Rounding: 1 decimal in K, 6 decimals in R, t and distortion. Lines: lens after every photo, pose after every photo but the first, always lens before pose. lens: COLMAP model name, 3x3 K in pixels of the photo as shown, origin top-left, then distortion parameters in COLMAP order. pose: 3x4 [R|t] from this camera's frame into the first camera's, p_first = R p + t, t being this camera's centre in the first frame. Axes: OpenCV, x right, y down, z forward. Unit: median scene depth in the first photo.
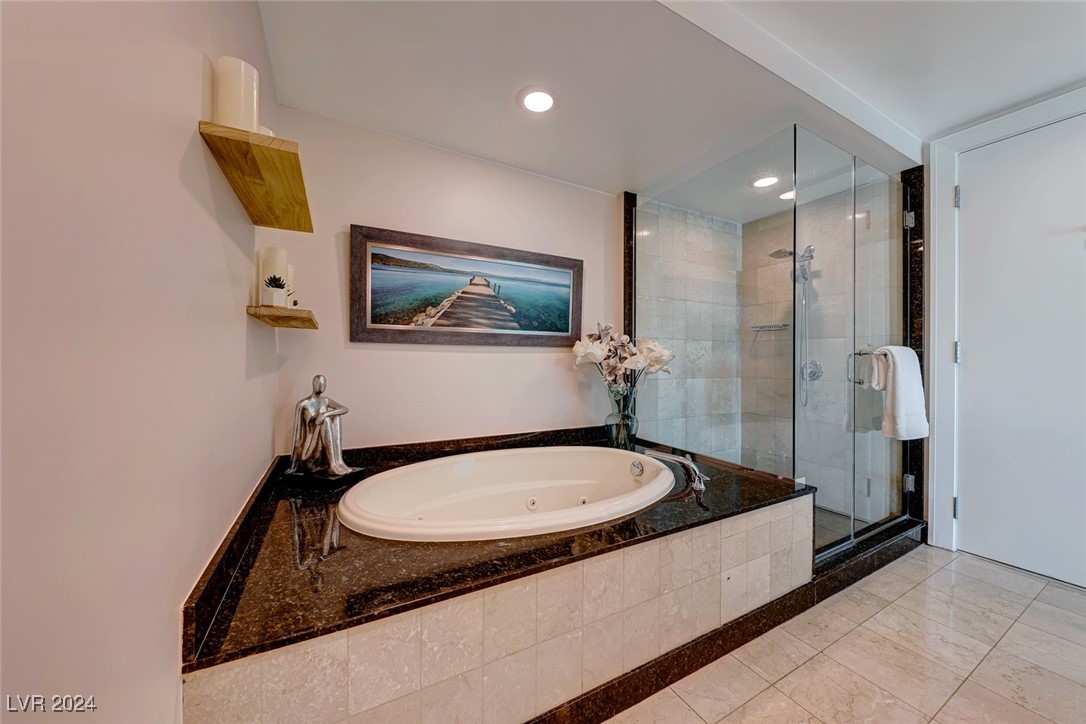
lens RADIAL K [[377.0, 0, 542.5], [0, 377.0, 359.4], [0, 0, 1]] dist [0.002414, -0.001273]
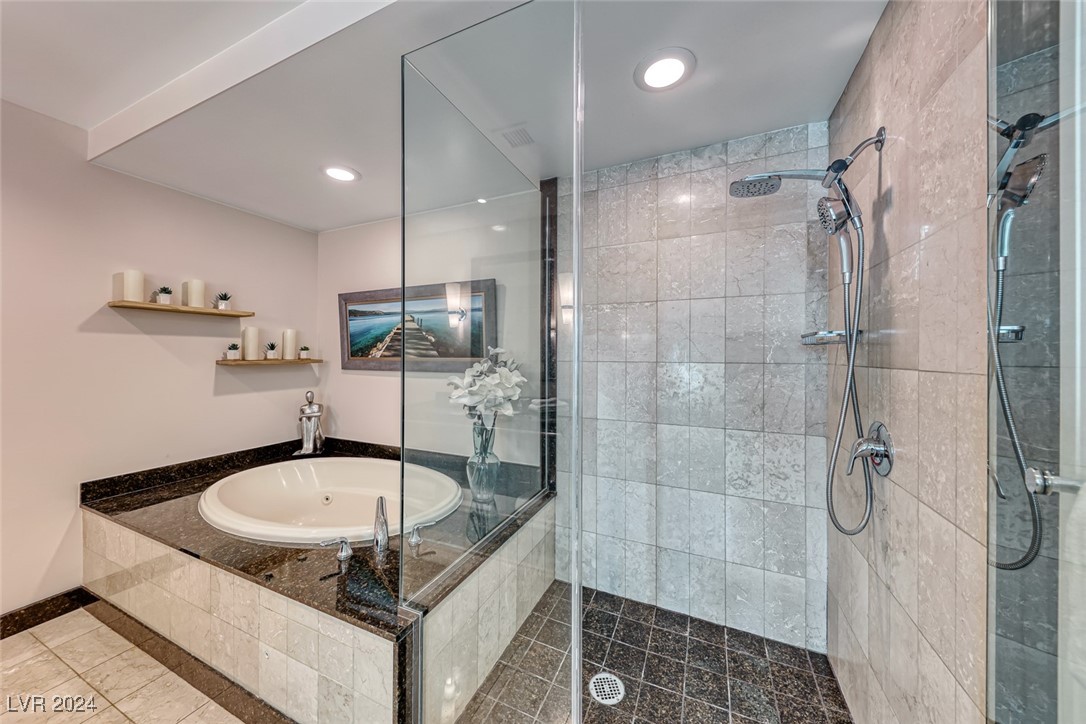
lens RADIAL K [[377.0, 0, 542.8], [0, 377.0, 359.7], [0, 0, 1]] dist [0.002414, -0.001273]
pose [[0.601129, 0.003590, -0.799144, 1.035492], [-0.000552, 0.999992, 0.004078, -0.080041], [0.799152, -0.002010, 0.601126, 0.620818]]
